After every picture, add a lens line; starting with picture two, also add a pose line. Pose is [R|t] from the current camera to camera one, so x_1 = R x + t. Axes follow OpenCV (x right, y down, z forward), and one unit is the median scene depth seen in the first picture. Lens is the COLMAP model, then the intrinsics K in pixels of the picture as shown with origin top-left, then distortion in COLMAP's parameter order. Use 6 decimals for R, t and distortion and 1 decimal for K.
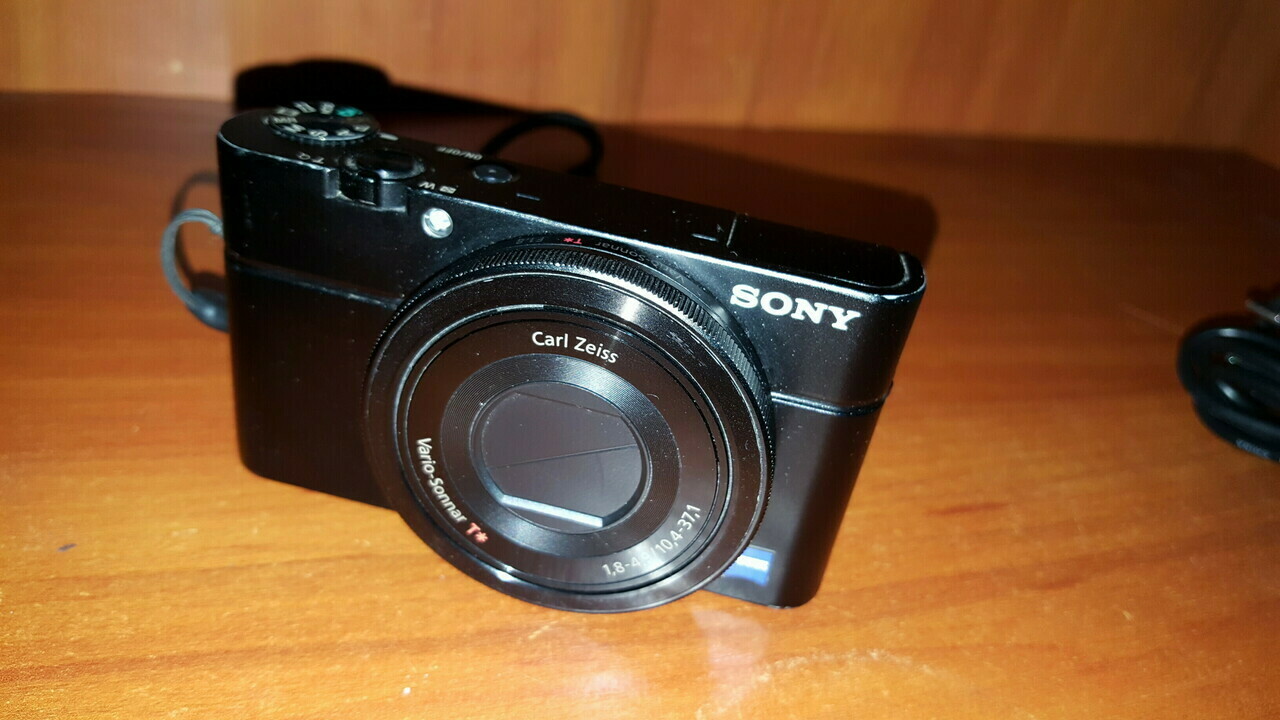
lens RADIAL K [[1036.4, 0, 661.8], [0, 1036.4, 360.1], [0, 0, 1]] dist [0.097956, -0.221597]
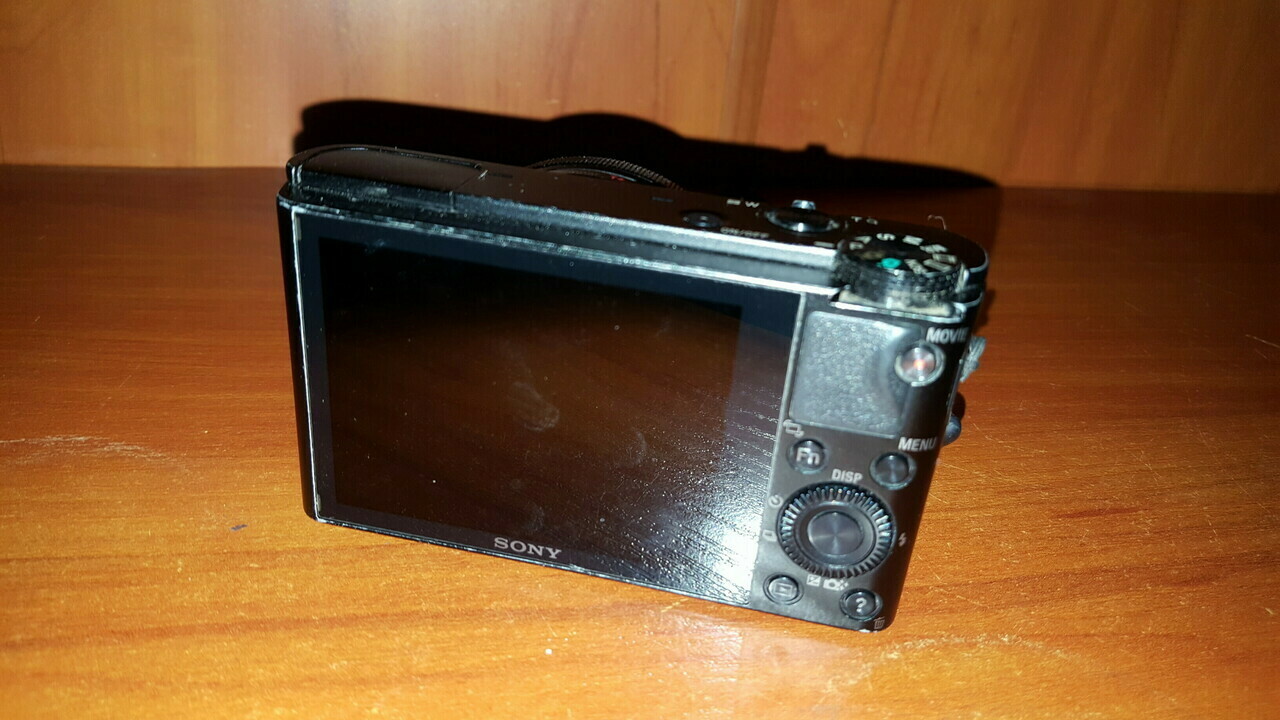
lens RADIAL K [[1036.4, 0, 661.8], [0, 1036.4, 360.1], [0, 0, 1]] dist [0.097956, -0.221597]
pose [[0.994440, -0.020297, -0.103327, -0.013799], [0.008396, 0.993407, -0.114333, 0.127279], [0.104967, 0.112830, 0.988054, -0.051155]]
